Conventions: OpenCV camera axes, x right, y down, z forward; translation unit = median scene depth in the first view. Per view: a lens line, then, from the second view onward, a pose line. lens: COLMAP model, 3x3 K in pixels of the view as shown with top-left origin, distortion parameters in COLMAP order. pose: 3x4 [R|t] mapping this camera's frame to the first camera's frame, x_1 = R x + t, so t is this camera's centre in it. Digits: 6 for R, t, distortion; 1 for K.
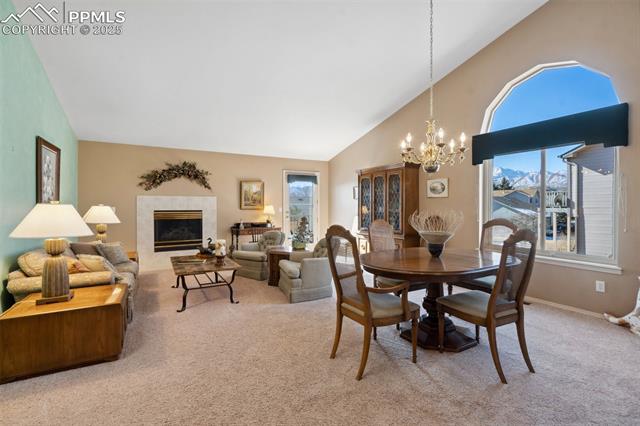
lens RADIAL K [[296.8, 0, 316.8], [0, 296.8, 206.5], [0, 0, 1]] dist [-0.004109, 0.002782]
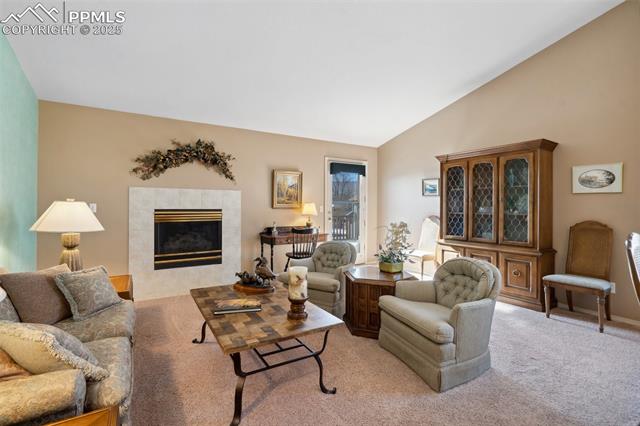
lens RADIAL K [[296.8, 0, 315.9], [0, 296.8, 204.0], [0, 0, 1]] dist [-0.004109, 0.002782]
pose [[0.999435, 0.008221, 0.032594, -0.199794], [-0.008104, 0.999960, -0.003730, 0.000978], [-0.032623, 0.003463, 0.999462, 0.304695]]
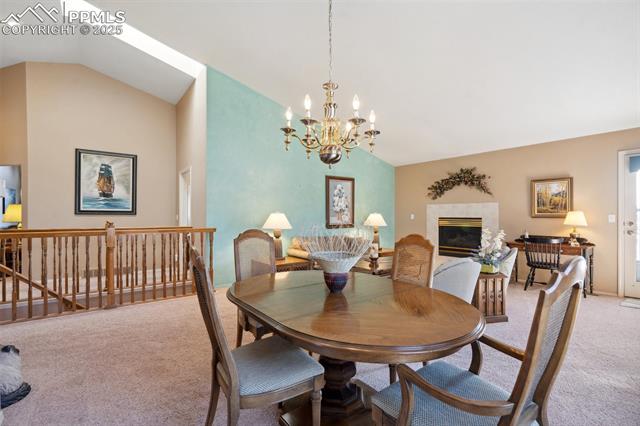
lens RADIAL K [[296.8, 0, 314.2], [0, 296.8, 215.7], [0, 0, 1]] dist [-0.004109, 0.002782]
pose [[0.116997, 0.004945, -0.993120, 0.496994], [0.001834, 0.999985, 0.005195, -0.000028], [0.993131, -0.002429, 0.116986, 0.413878]]
